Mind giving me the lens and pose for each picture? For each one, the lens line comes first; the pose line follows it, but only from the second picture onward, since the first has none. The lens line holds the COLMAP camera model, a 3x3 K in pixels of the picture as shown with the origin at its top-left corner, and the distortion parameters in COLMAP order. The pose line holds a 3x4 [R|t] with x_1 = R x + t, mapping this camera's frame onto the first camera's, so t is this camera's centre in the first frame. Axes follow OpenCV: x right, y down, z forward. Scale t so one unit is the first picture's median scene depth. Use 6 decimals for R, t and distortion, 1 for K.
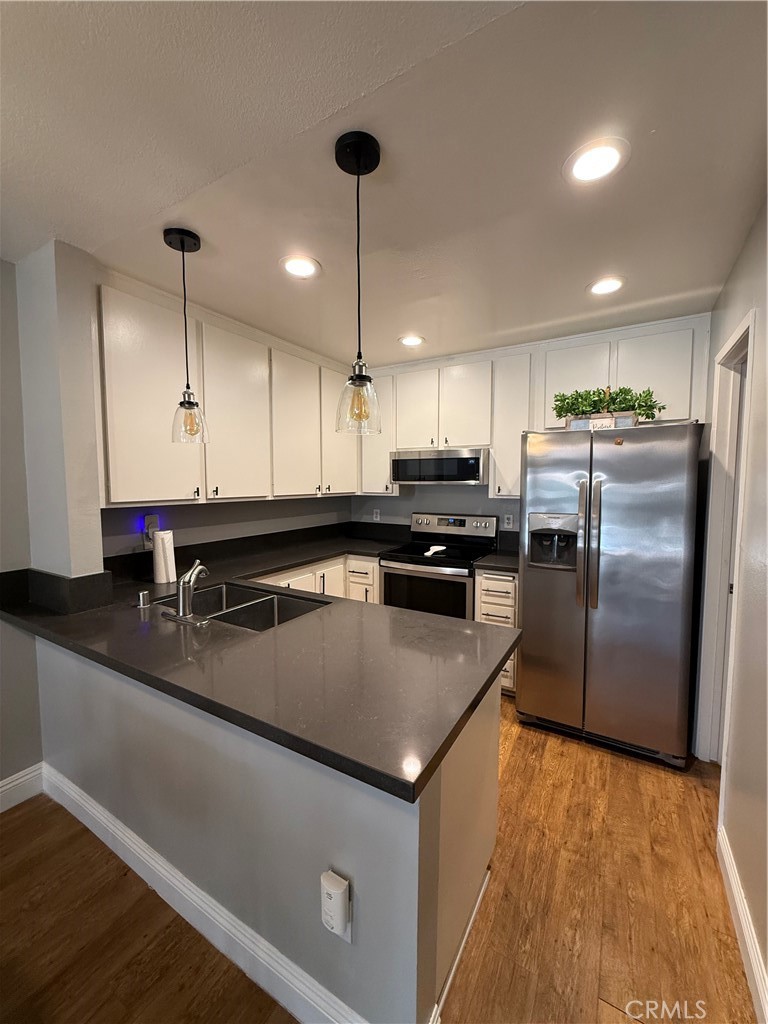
lens RADIAL K [[409.0, 0, 383.5], [0, 409.0, 510.5], [0, 0, 1]] dist [0.001873, -0.000085]
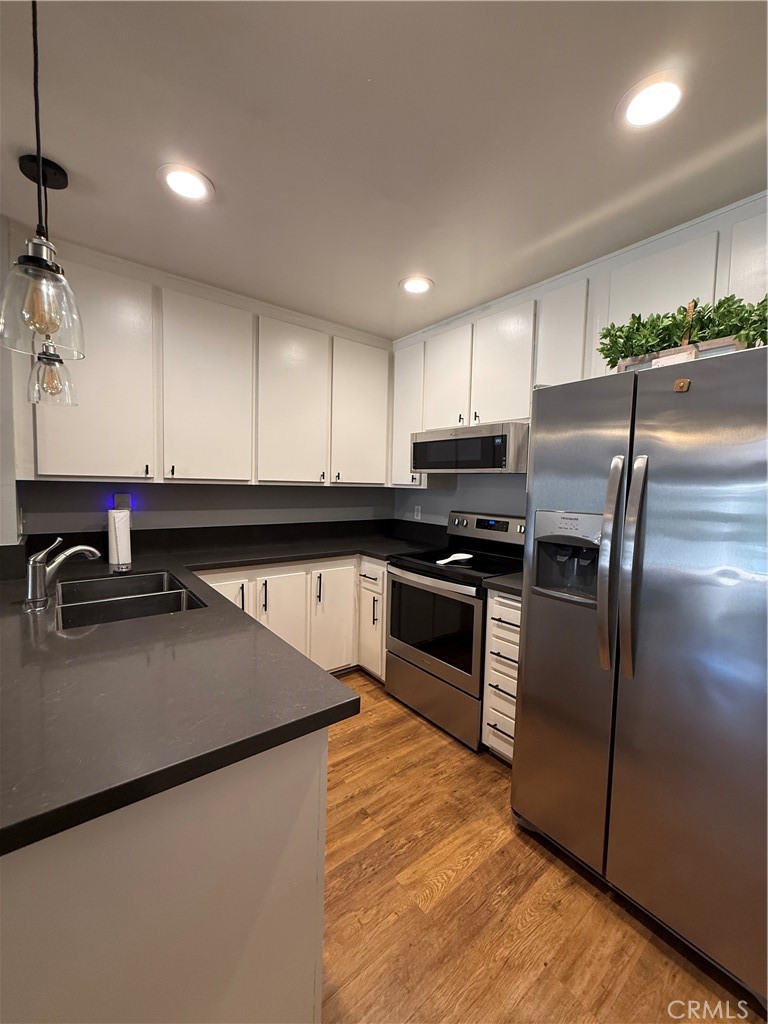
lens RADIAL K [[409.0, 0, 383.7], [0, 409.0, 510.5], [0, 0, 1]] dist [0.001873, -0.000085]
pose [[0.932615, 0.046781, -0.357827, 0.307791], [-0.051162, 0.998687, -0.002778, 0.017693], [0.357227, 0.020898, 0.933784, 0.259774]]
